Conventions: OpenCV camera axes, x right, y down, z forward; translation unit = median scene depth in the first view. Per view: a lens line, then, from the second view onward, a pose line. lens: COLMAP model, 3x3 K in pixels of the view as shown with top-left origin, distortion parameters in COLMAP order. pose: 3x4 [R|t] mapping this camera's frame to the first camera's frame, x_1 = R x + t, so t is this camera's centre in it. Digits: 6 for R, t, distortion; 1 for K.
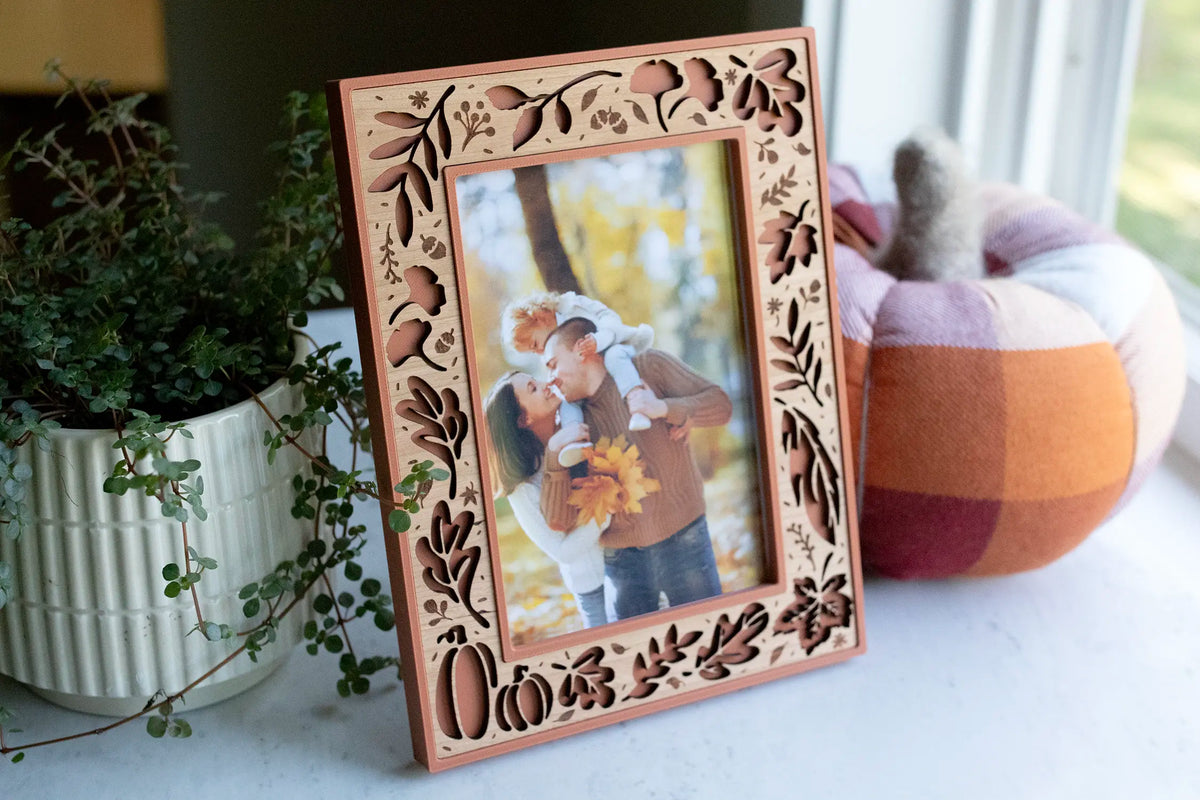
lens RADIAL K [[1909.0, 0, 604.3], [0, 1909.0, 419.1], [0, 0, 1]] dist [-0.060305, 0.186451]
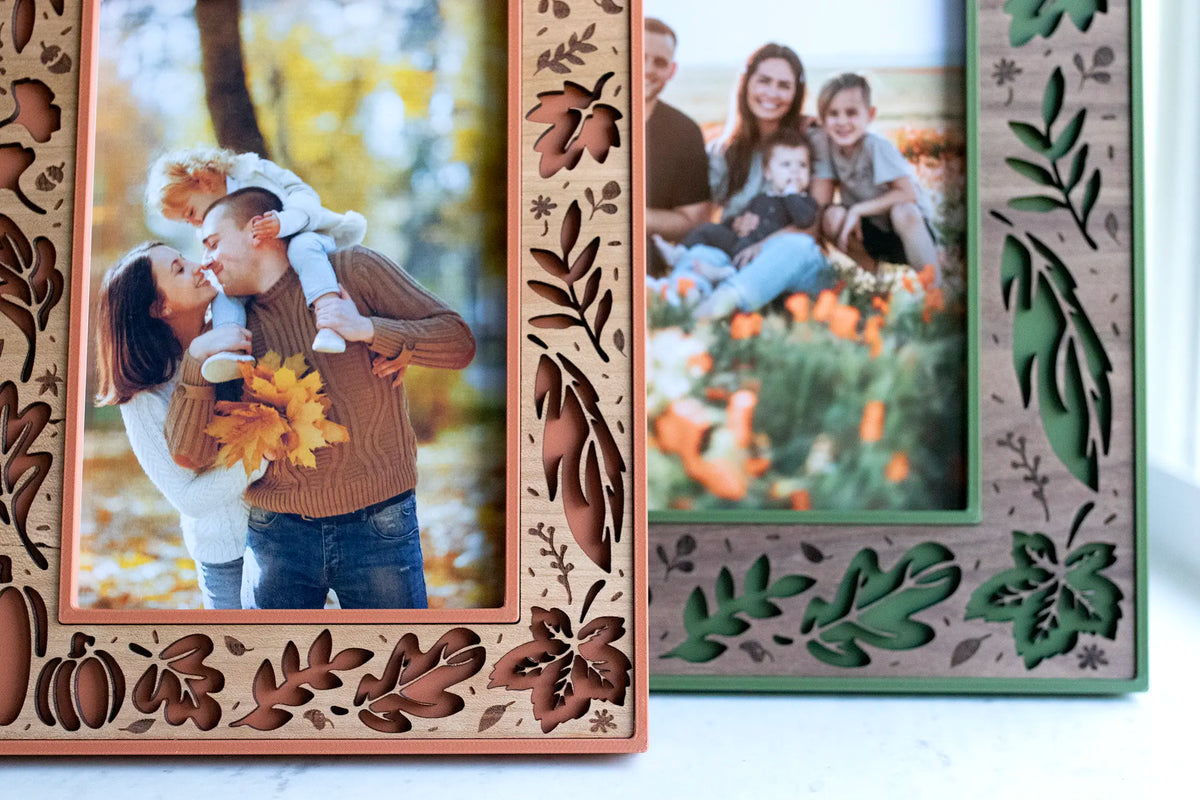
lens RADIAL K [[1909.0, 0, 604.3], [0, 1909.0, 419.1], [0, 0, 1]] dist [-0.060305, 0.186451]
pose [[0.904284, 0.042643, -0.424796, 0.423162], [-0.174702, 0.944840, -0.277051, 0.212298], [0.389550, 0.324746, 0.861853, 0.428794]]
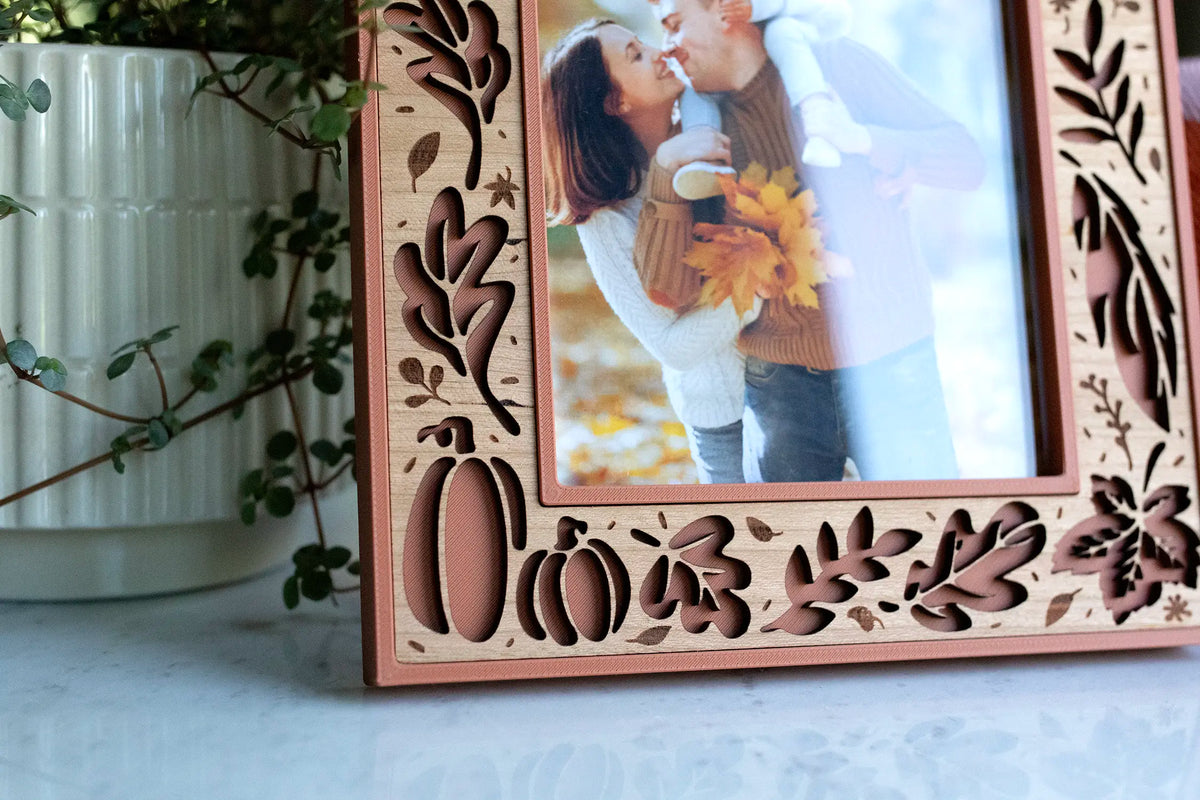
lens RADIAL K [[1909.0, 0, 604.3], [0, 1909.0, 419.1], [0, 0, 1]] dist [-0.060305, 0.186451]
pose [[0.985234, 0.037539, -0.167048, 0.053599], [-0.088589, 0.946682, -0.309749, 0.264730], [0.146514, 0.319974, 0.936029, 0.475552]]
